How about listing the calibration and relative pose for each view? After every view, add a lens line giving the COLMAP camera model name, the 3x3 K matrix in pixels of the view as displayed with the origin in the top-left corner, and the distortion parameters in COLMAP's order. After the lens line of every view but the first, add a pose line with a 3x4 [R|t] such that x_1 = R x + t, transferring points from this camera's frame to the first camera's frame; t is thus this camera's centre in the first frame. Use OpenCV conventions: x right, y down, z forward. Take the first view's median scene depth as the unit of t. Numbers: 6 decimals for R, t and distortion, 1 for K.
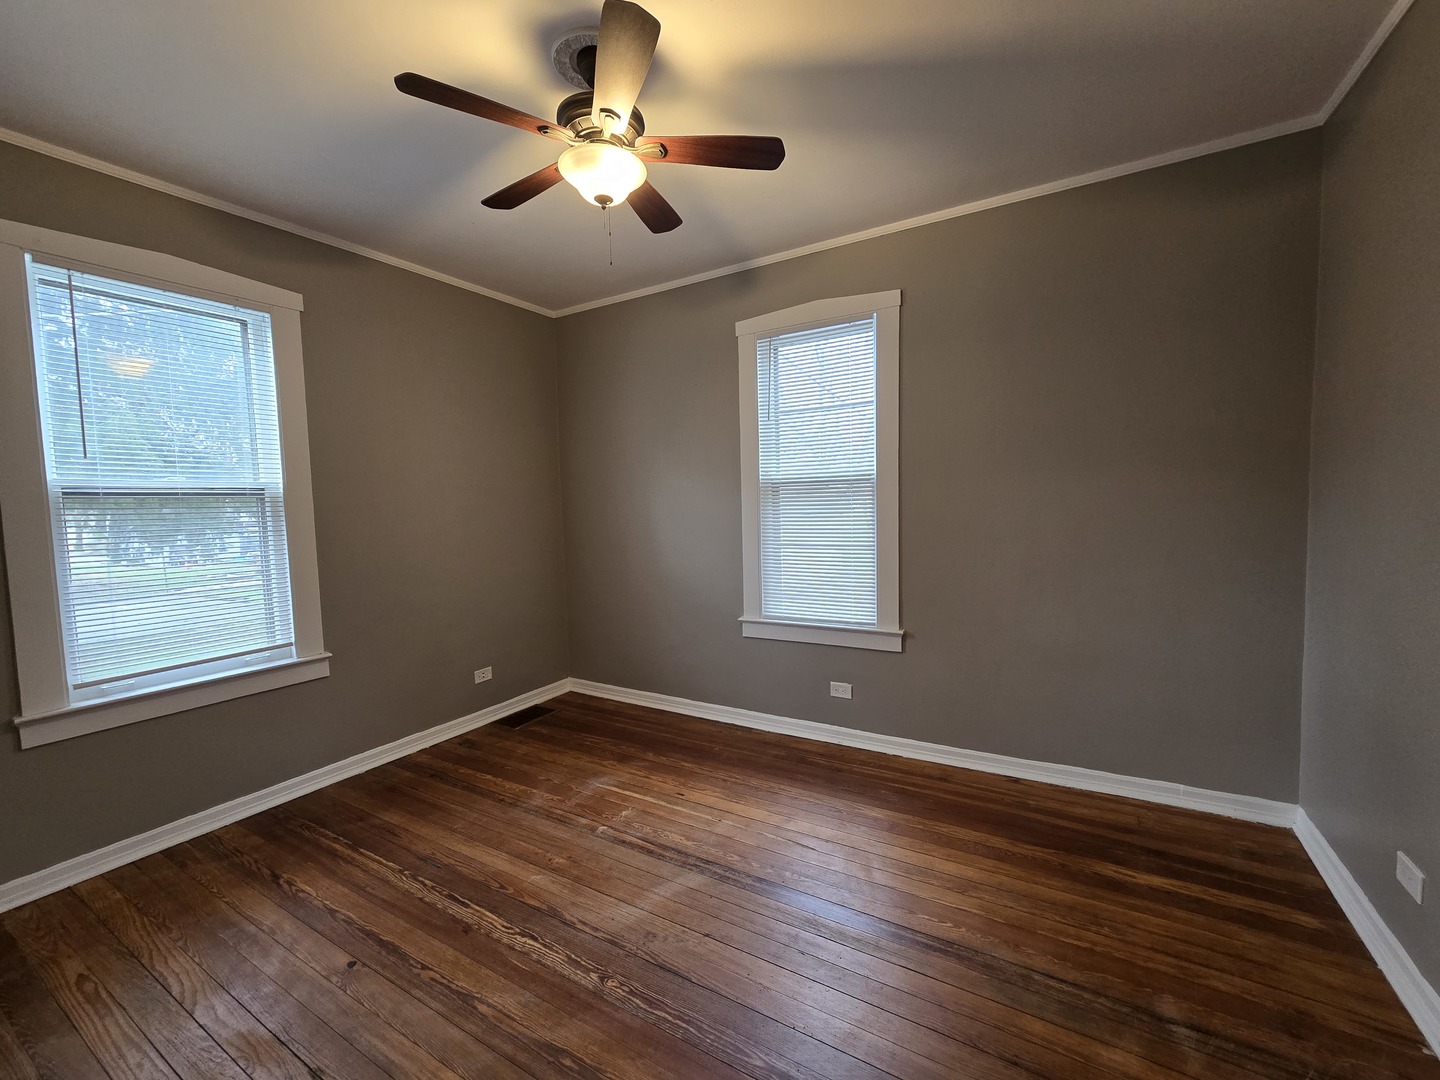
lens RADIAL K [[586.3, 0, 729.9], [0, 586.3, 542.1], [0, 0, 1]] dist [-0.000722, 0.000138]
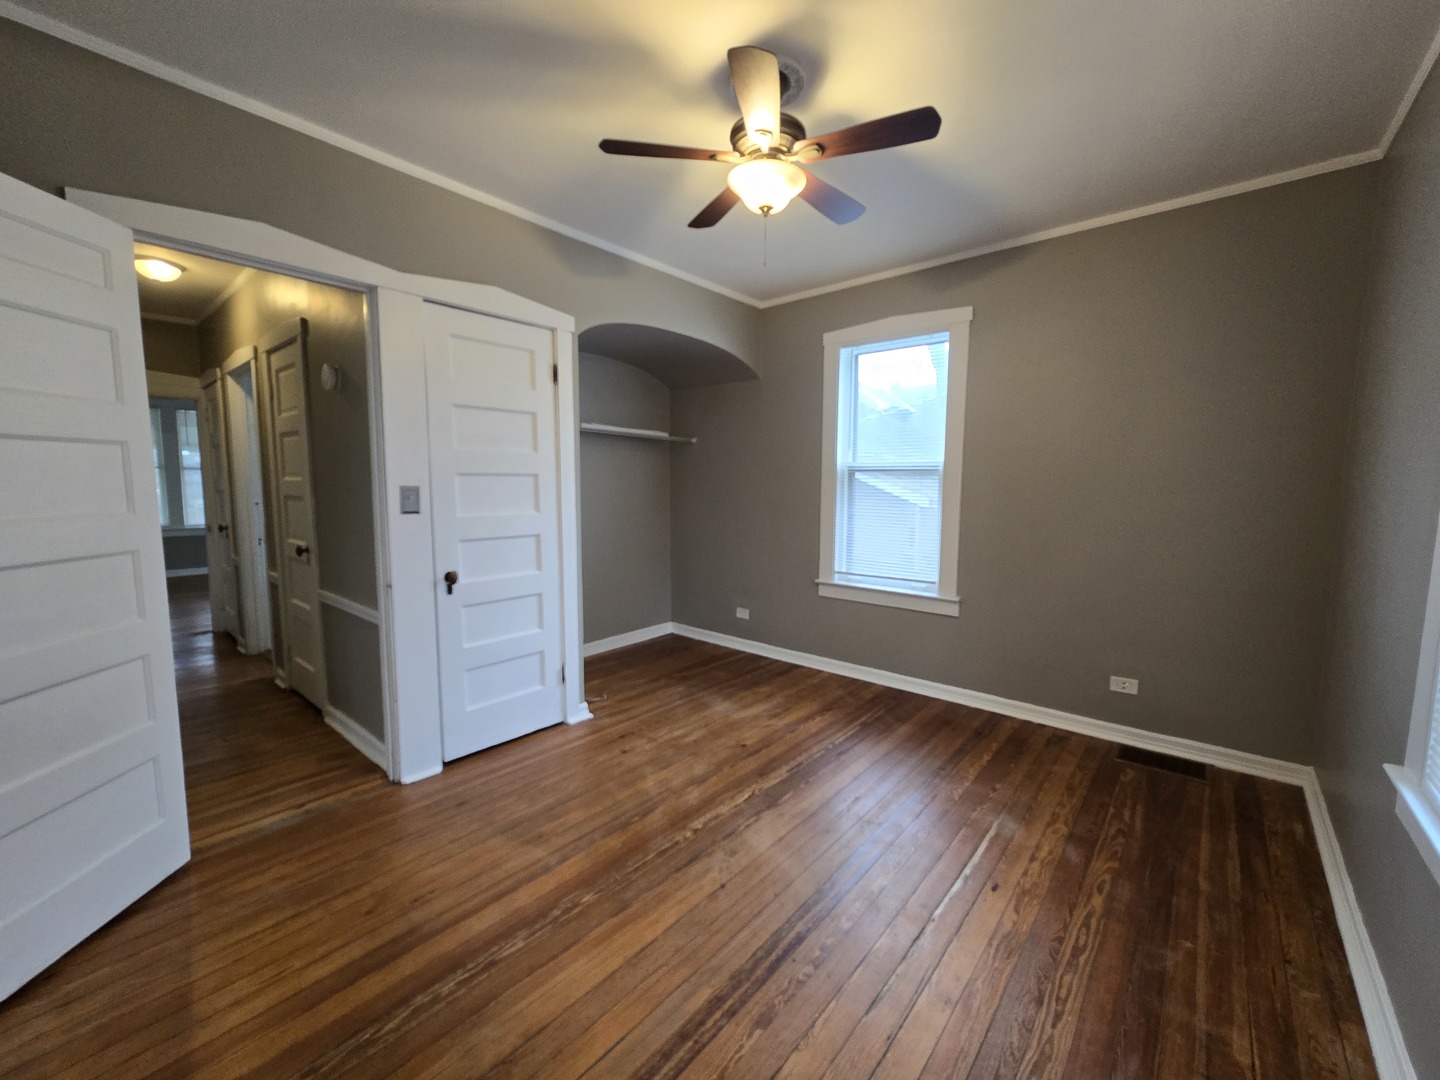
lens RADIAL K [[590.6, 0, 727.4], [0, 590.6, 539.3], [0, 0, 1]] dist [0.000144, 0.000204]
pose [[-0.161824, 0.130154, -0.978199, 0.658629], [-0.064759, 0.987727, 0.142134, -0.088179], [0.984692, 0.086348, -0.151410, 0.766648]]
